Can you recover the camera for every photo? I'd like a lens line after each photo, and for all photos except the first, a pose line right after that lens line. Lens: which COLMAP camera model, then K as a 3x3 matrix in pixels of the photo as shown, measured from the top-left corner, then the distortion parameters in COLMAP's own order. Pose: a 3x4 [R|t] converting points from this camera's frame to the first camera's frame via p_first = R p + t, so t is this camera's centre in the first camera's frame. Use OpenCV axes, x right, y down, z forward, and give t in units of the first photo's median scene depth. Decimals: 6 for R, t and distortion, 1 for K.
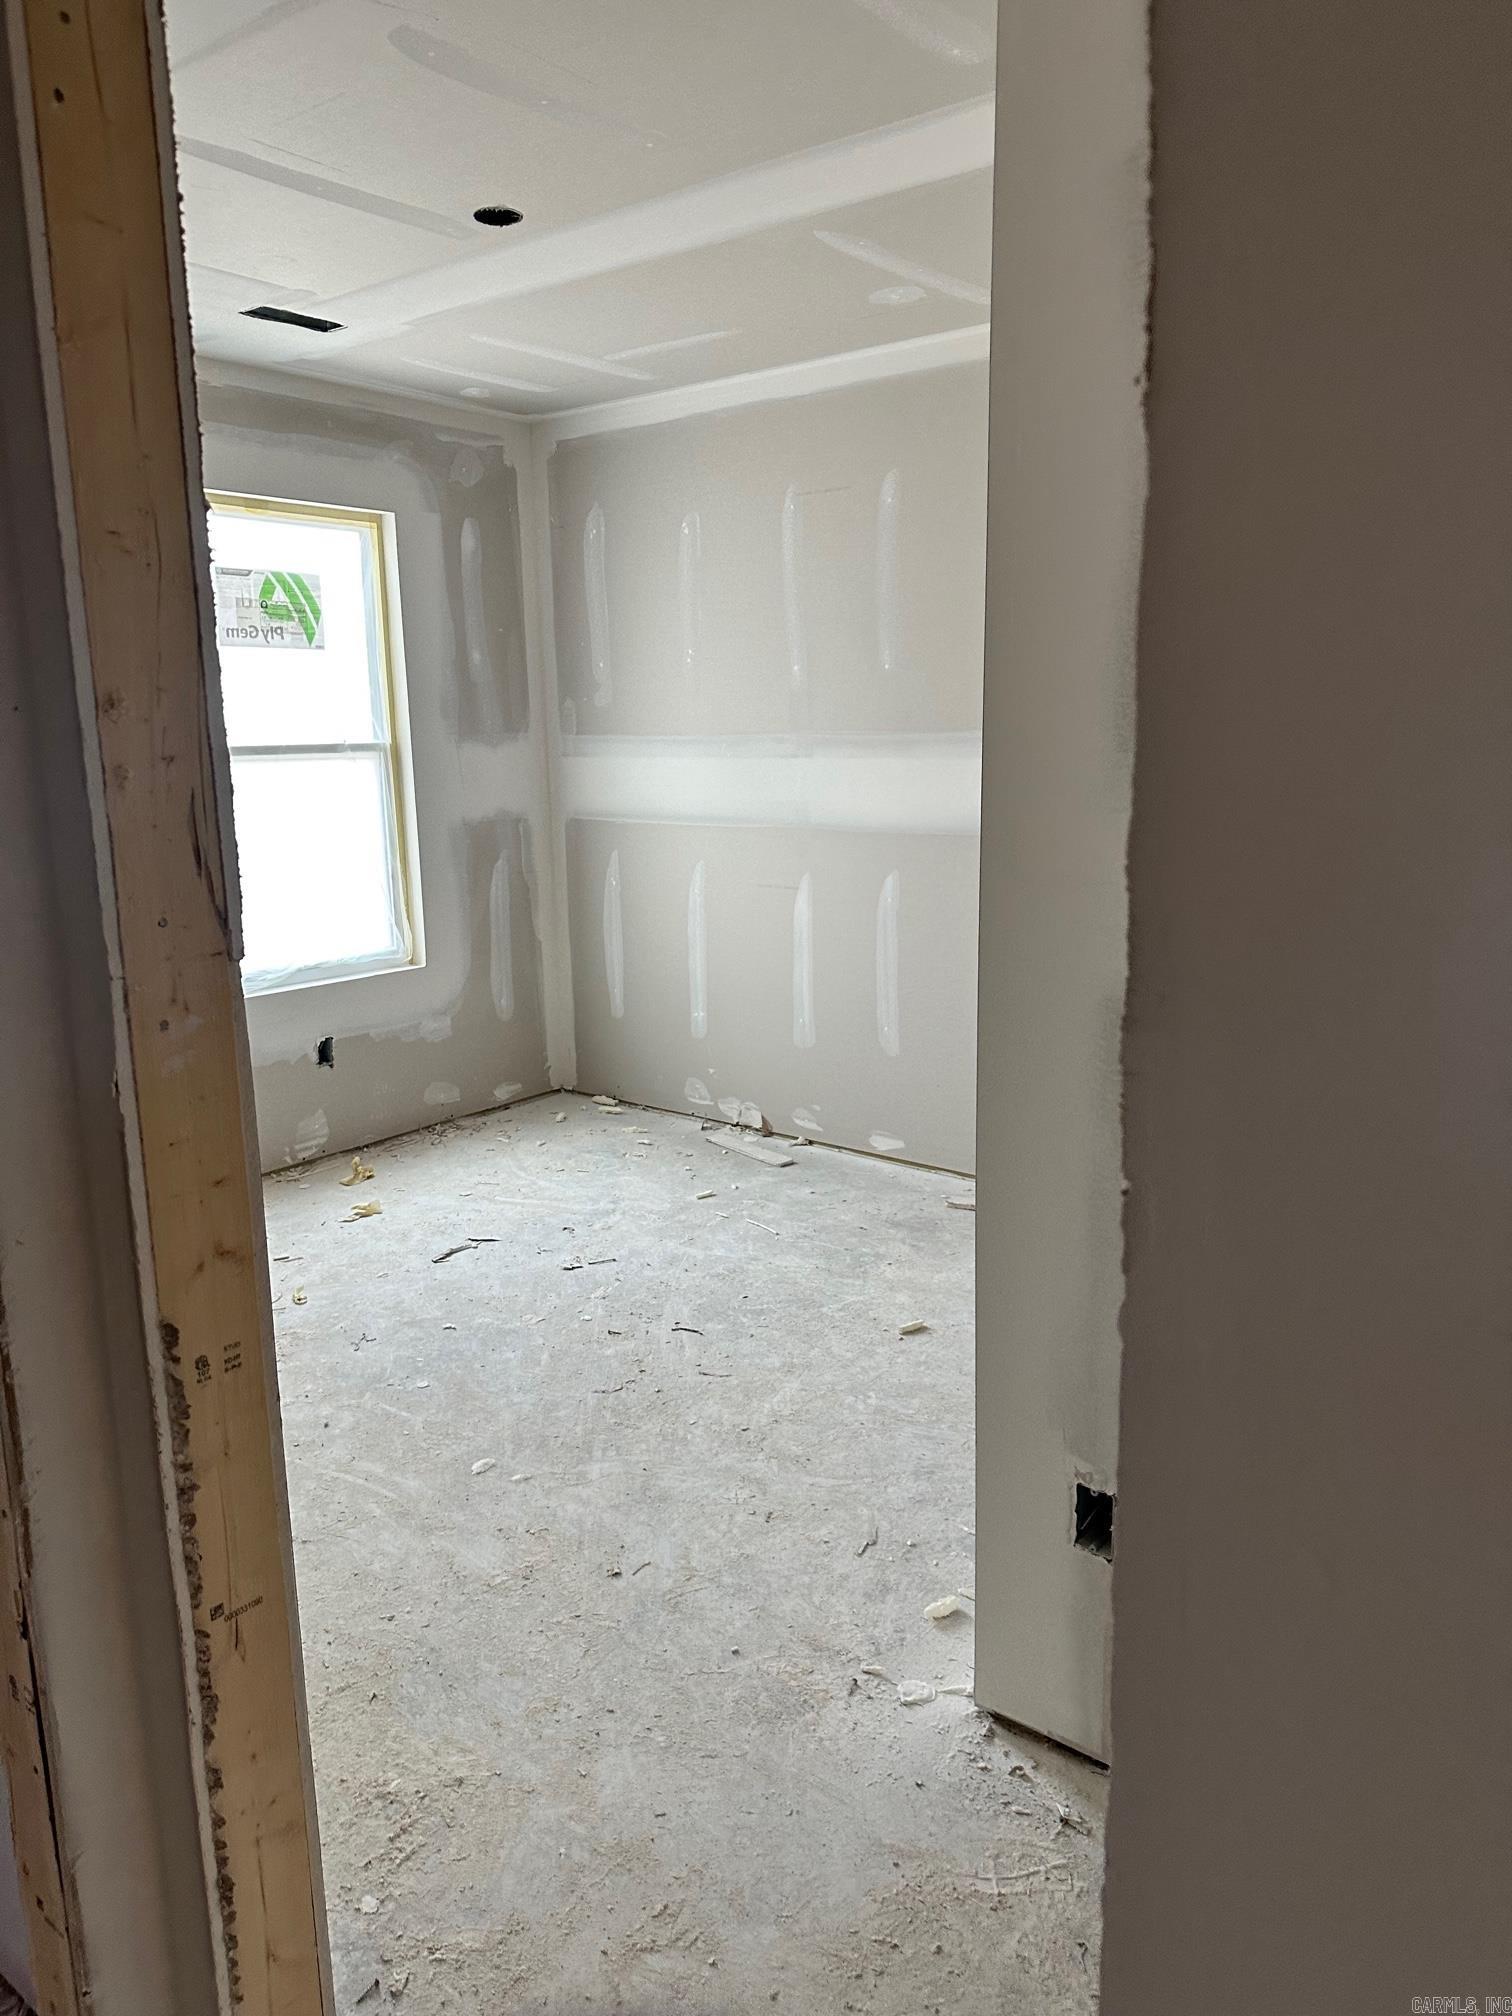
lens RADIAL K [[1471.3, 0, 756.0], [0, 1471.3, 1008.0], [0, 0, 1]] dist [0.003494, 0.001062]
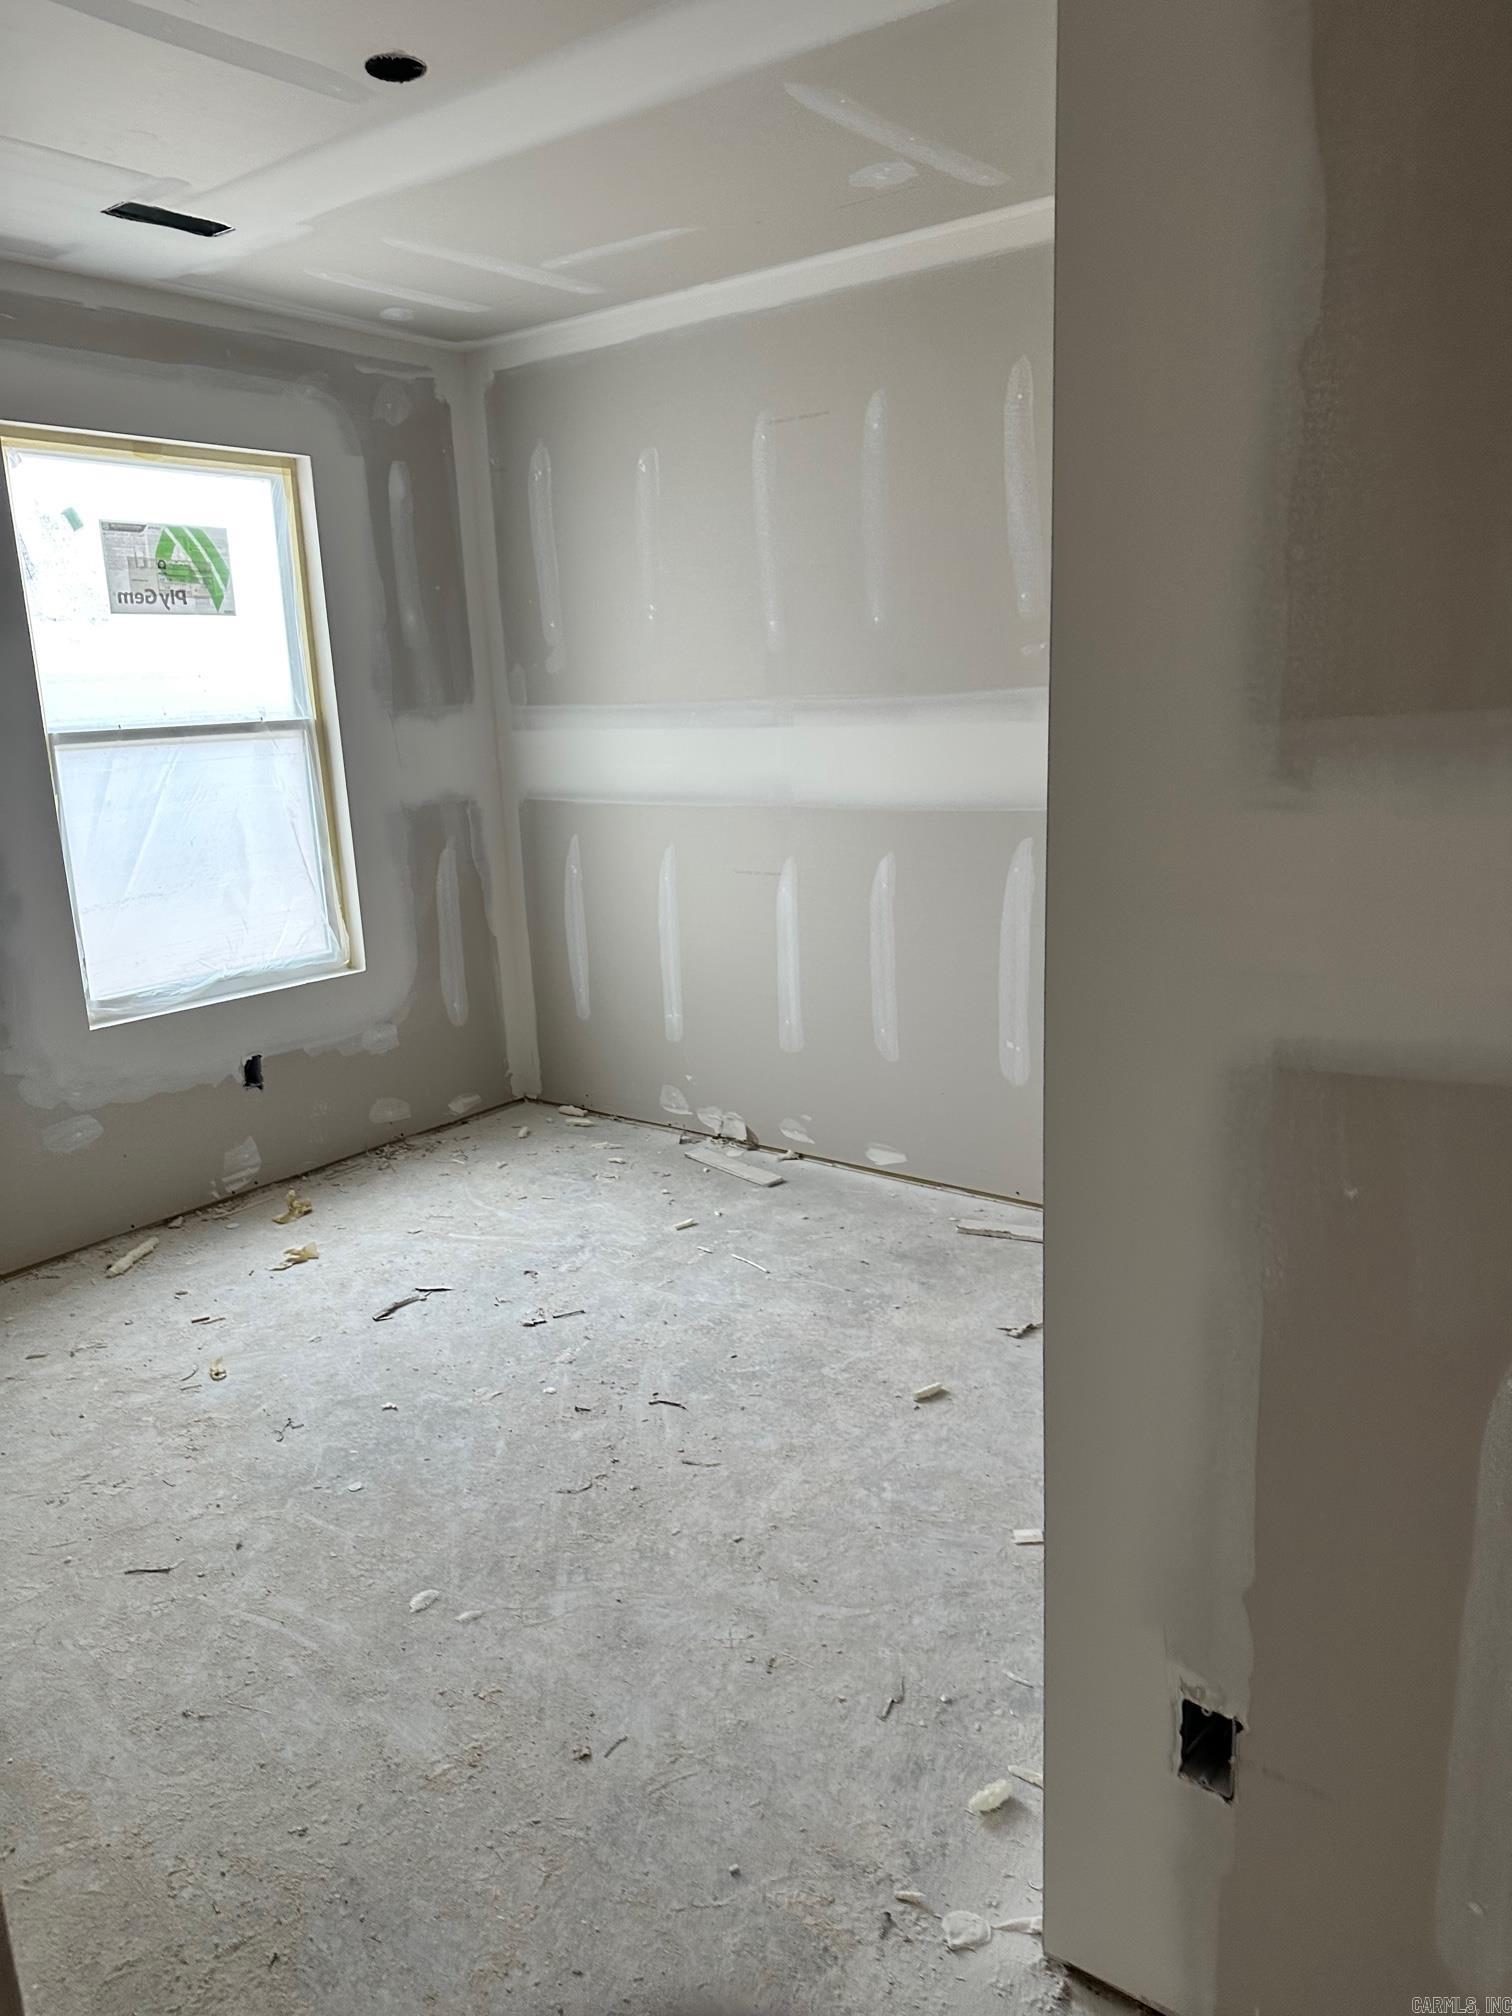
lens RADIAL K [[1395.8, 0, 756.0], [0, 1395.8, 1008.0], [0, 0, 1]] dist [-0.007943, -0.005244]
pose [[0.999555, -0.025508, 0.015433, -0.001635], [0.024919, 0.998997, 0.037199, -0.038282], [-0.016367, -0.036798, 0.999189, 0.184066]]
